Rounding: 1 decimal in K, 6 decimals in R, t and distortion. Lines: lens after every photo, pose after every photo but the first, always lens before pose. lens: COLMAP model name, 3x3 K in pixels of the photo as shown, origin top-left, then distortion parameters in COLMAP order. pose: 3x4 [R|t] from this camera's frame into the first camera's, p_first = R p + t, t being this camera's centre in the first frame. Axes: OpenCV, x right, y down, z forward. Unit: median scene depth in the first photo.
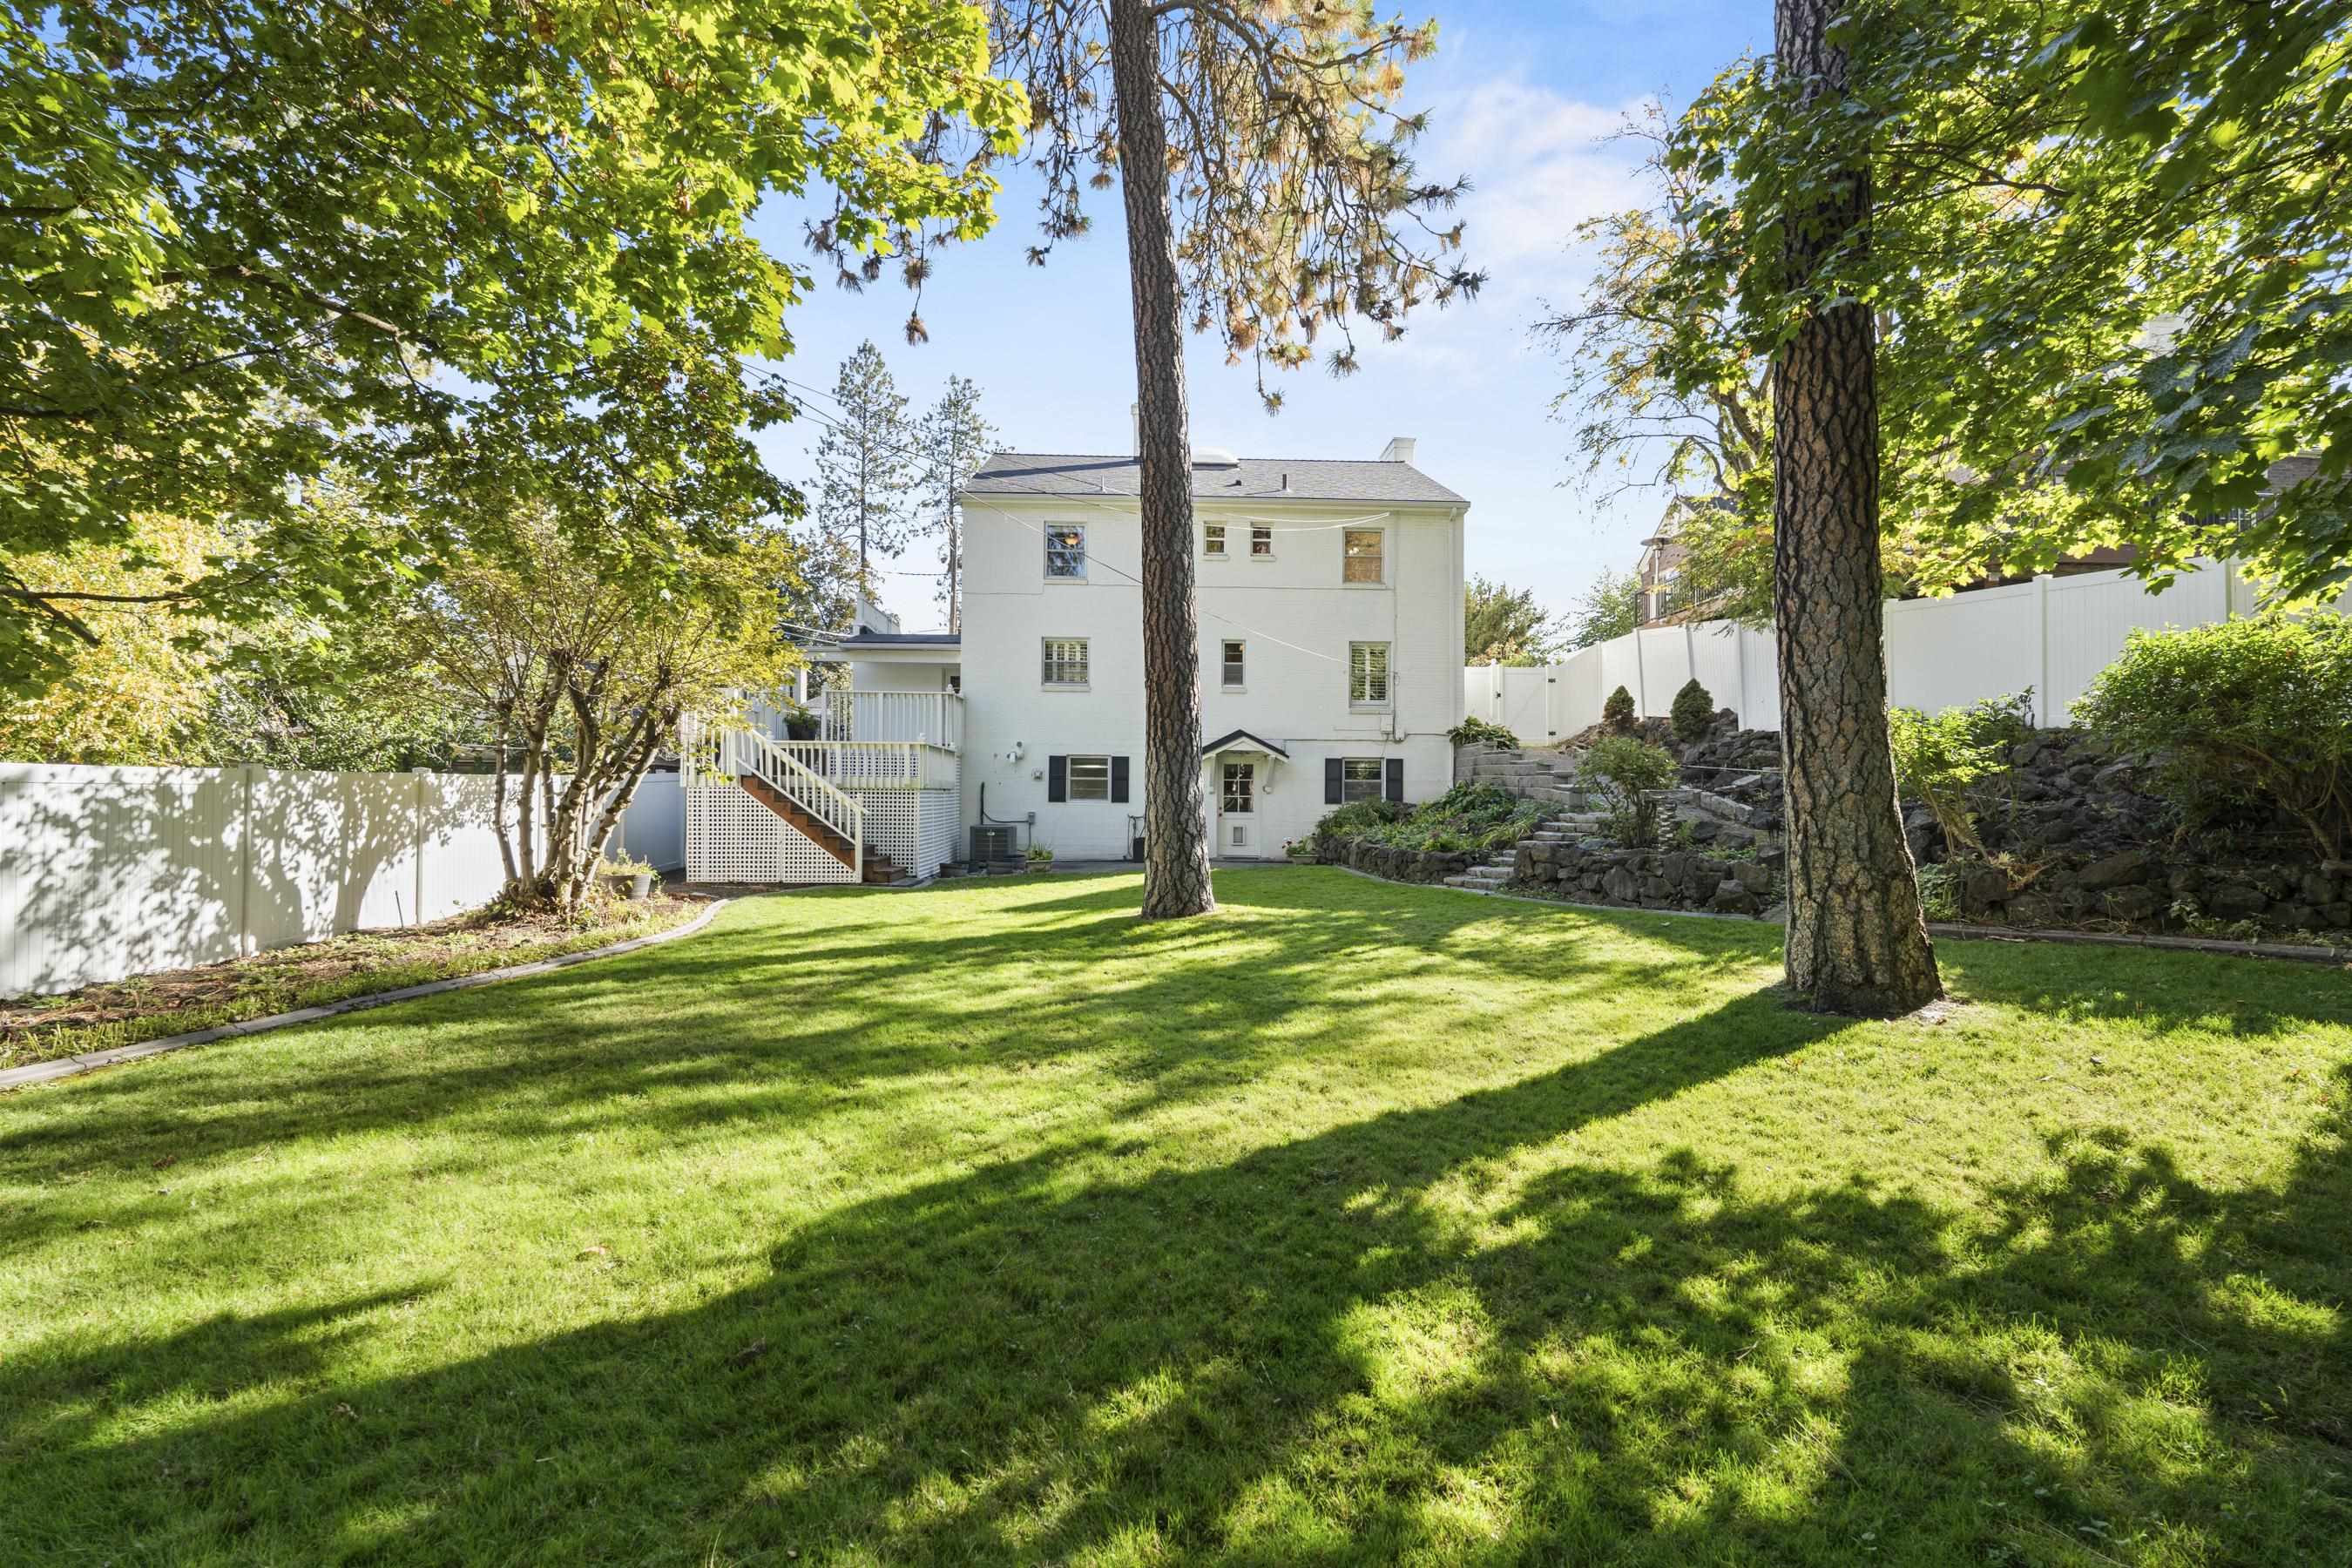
lens RADIAL K [[1019.9, 0, 1175.0], [0, 1019.9, 776.5], [0, 0, 1]] dist [-0.007115, -0.000102]
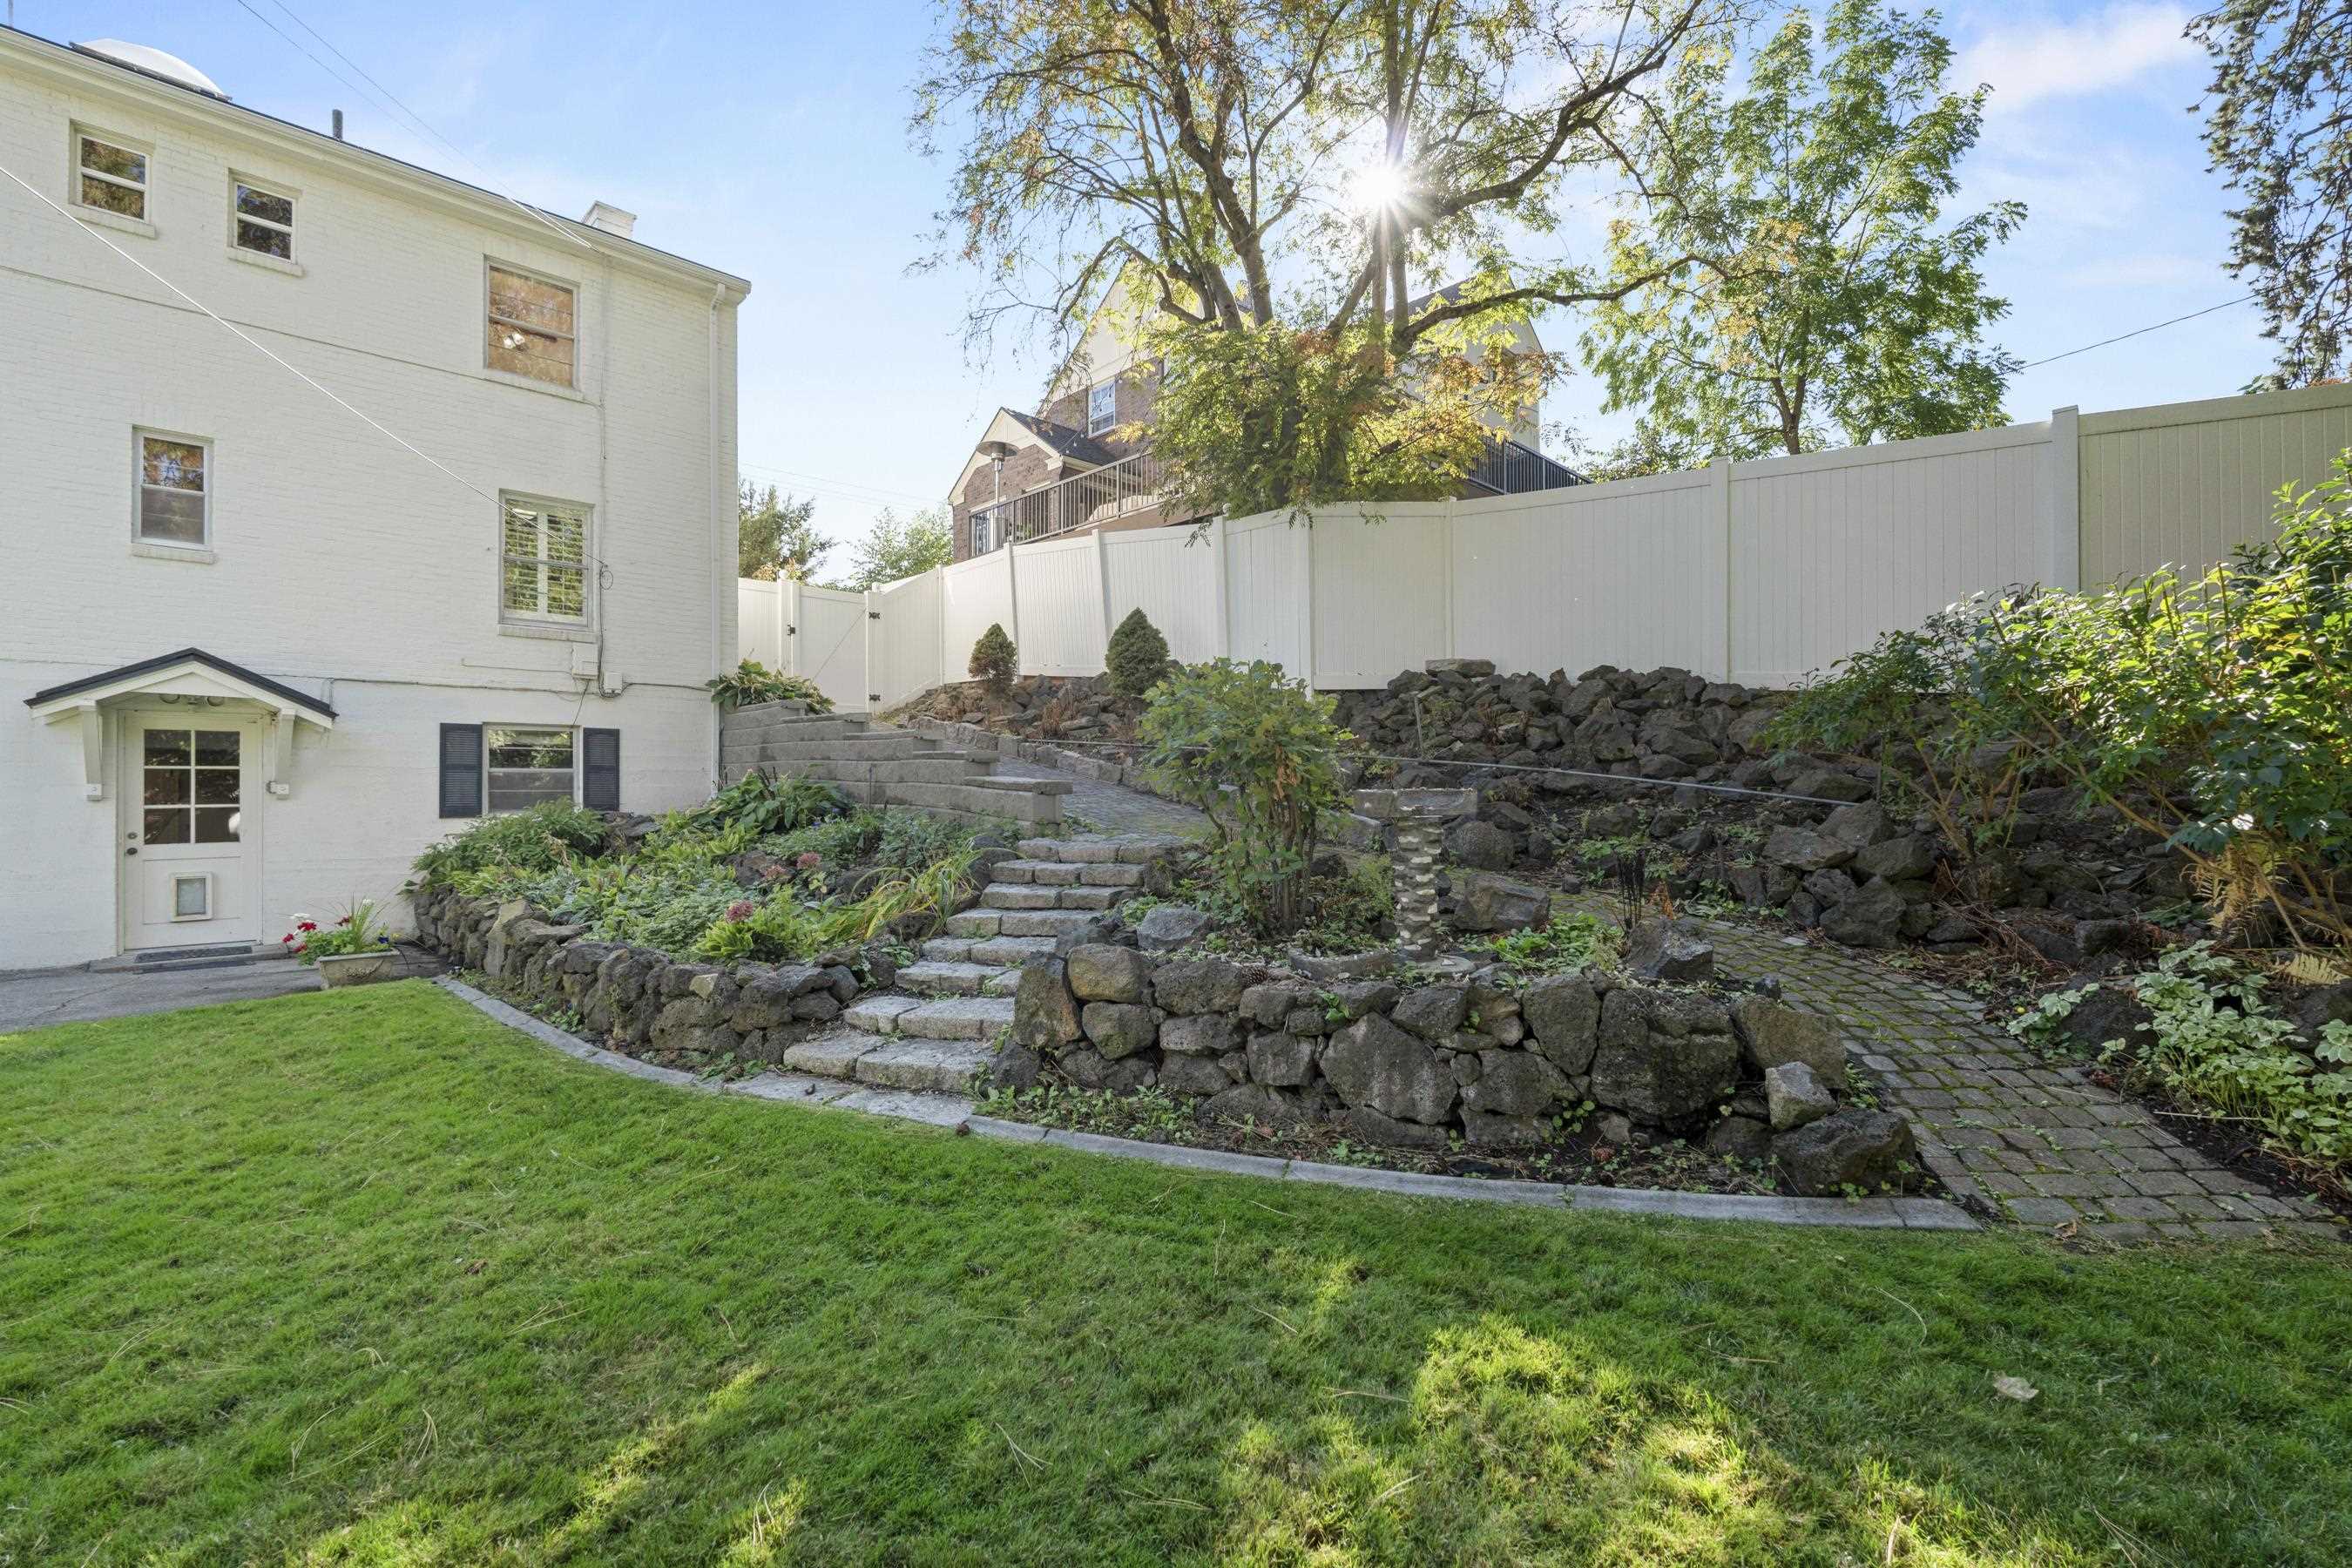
lens RADIAL K [[1019.9, 0, 1175.9], [0, 1019.9, 778.5], [0, 0, 1]] dist [-0.007115, -0.000102]
pose [[0.740151, -0.001936, 0.672438, 0.083601], [-0.004314, 0.999962, 0.007628, 0.002891], [-0.672427, -0.008546, 0.740114, 0.421074]]
